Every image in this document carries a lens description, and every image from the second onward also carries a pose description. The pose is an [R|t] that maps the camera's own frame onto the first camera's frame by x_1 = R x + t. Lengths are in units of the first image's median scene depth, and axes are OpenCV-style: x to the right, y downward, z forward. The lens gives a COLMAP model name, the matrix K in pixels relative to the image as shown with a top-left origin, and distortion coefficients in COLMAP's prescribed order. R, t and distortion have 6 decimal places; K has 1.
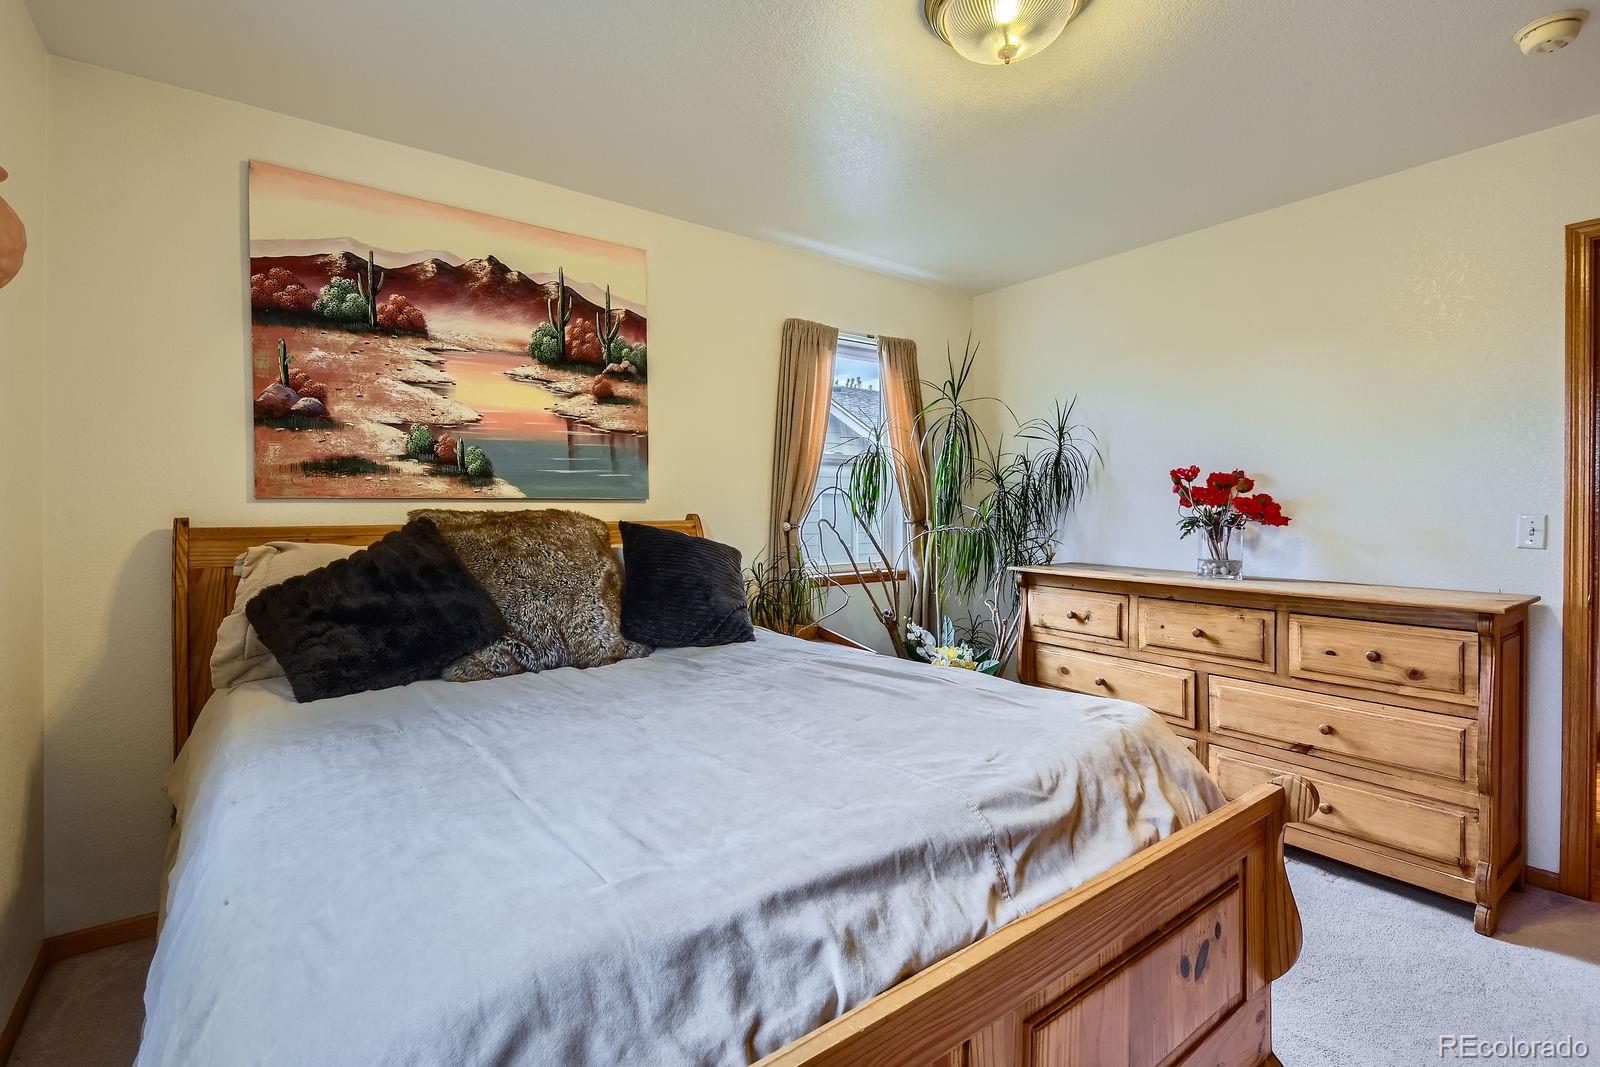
lens RADIAL K [[722.2, 0, 785.2], [0, 722.2, 502.3], [0, 0, 1]] dist [0.022448, -0.008320]
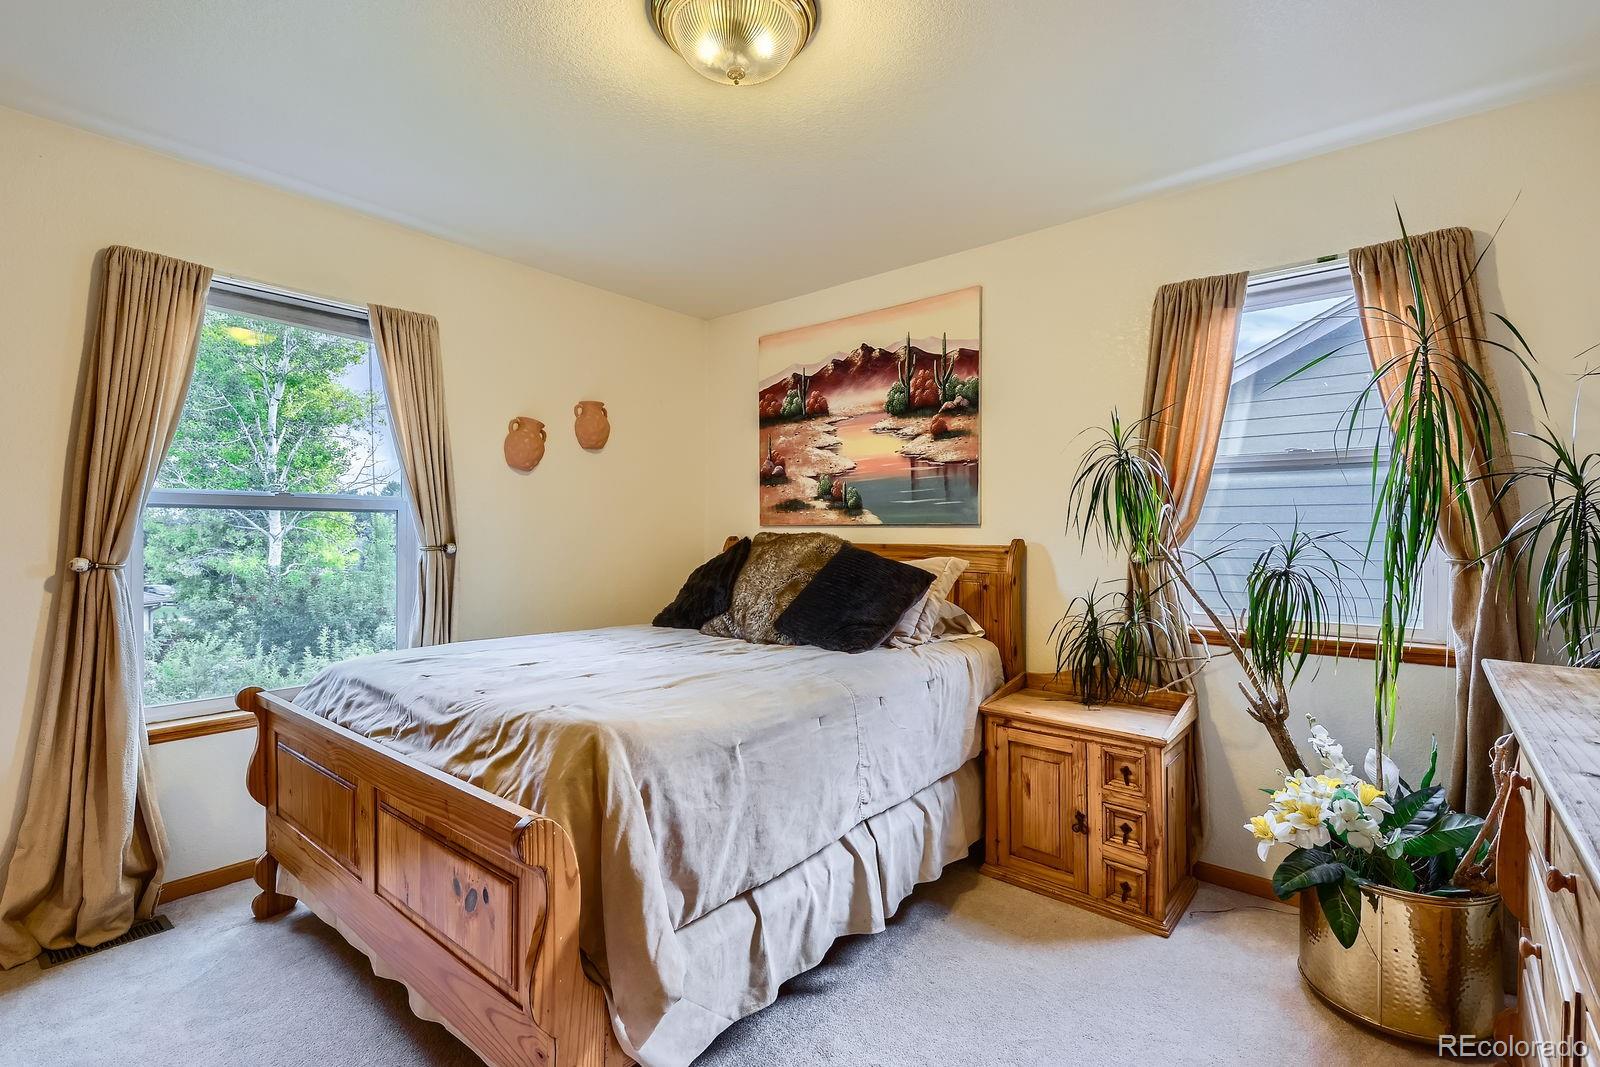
lens RADIAL K [[722.2, 0, 799.1], [0, 722.2, 525.5], [0, 0, 1]] dist [0.022448, -0.008320]
pose [[0.233483, -0.004148, -0.972352, 0.847205], [0.004444, 0.999985, -0.003199, -0.000056], [0.972351, -0.003575, 0.233498, 0.561900]]
